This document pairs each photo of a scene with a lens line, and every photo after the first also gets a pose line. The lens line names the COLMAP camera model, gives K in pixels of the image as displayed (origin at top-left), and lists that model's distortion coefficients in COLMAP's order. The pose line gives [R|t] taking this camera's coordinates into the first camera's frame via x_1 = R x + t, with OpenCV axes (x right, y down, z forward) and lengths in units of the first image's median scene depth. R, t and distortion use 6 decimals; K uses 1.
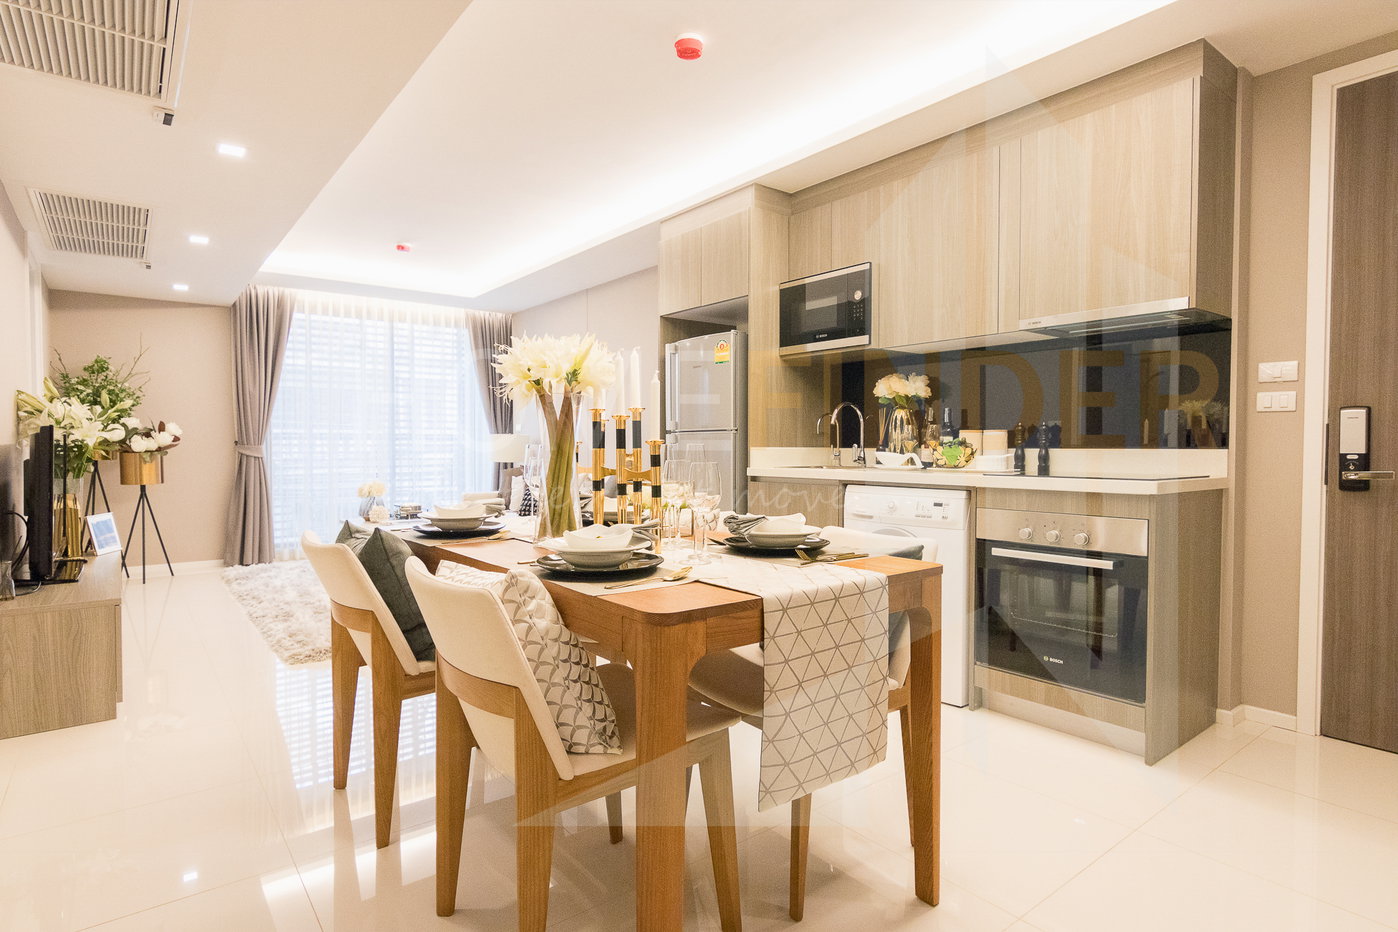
lens RADIAL K [[696.1, 0, 699.0], [0, 696.1, 466.0], [0, 0, 1]] dist [0.000183, 0.000572]
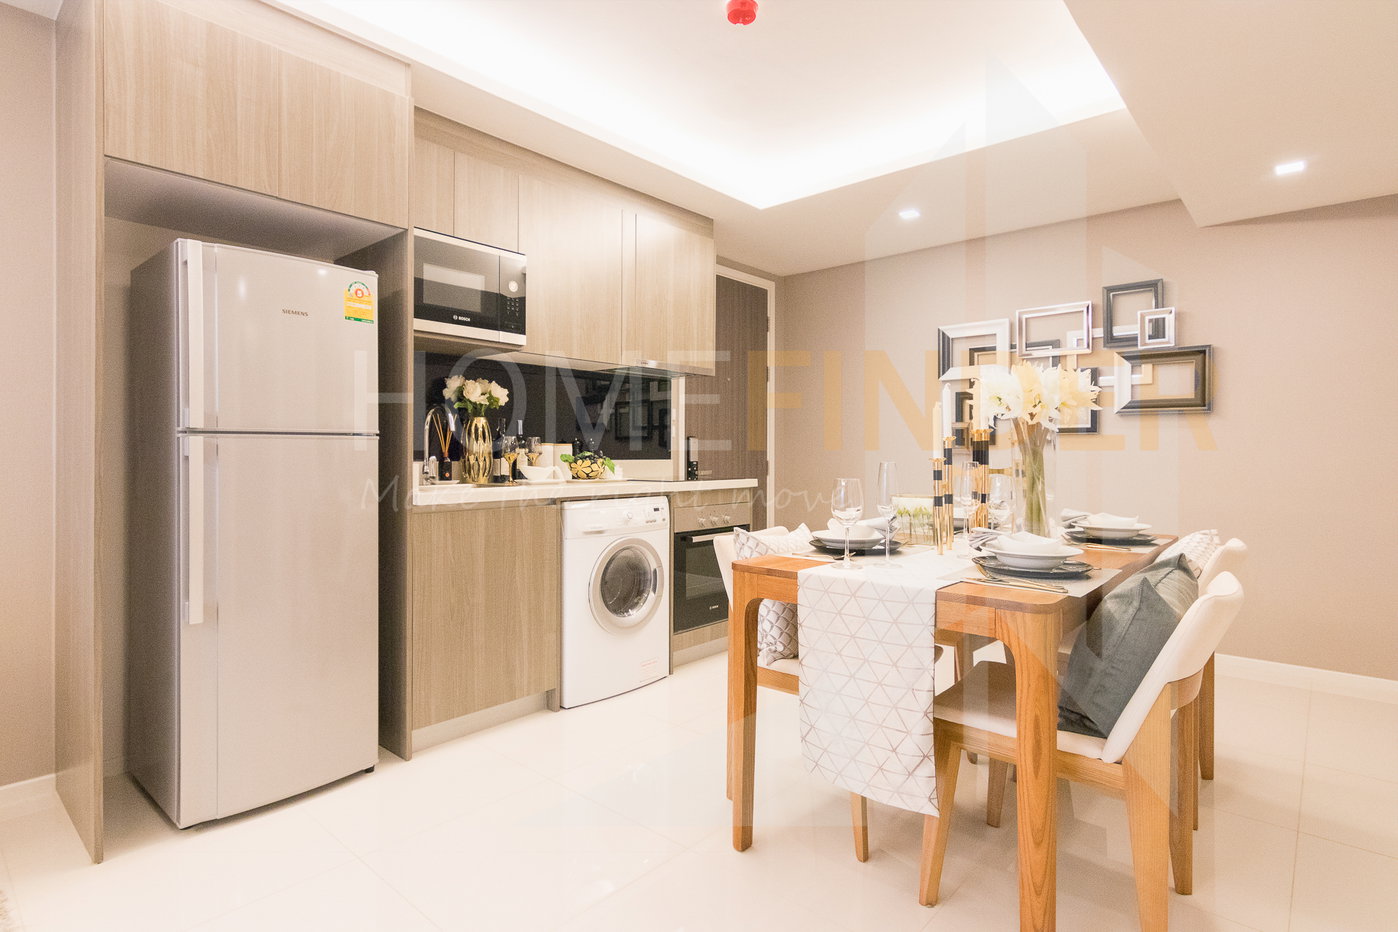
lens RADIAL K [[722.3, 0, 697.9], [0, 722.3, 456.1], [0, 0, 1]] dist [-0.001010, 0.000048]
pose [[-0.159758, -0.003634, 0.987149, -0.703236], [0.021076, 0.999753, 0.007091, -0.033931], [-0.986931, 0.021938, -0.159642, 0.916087]]
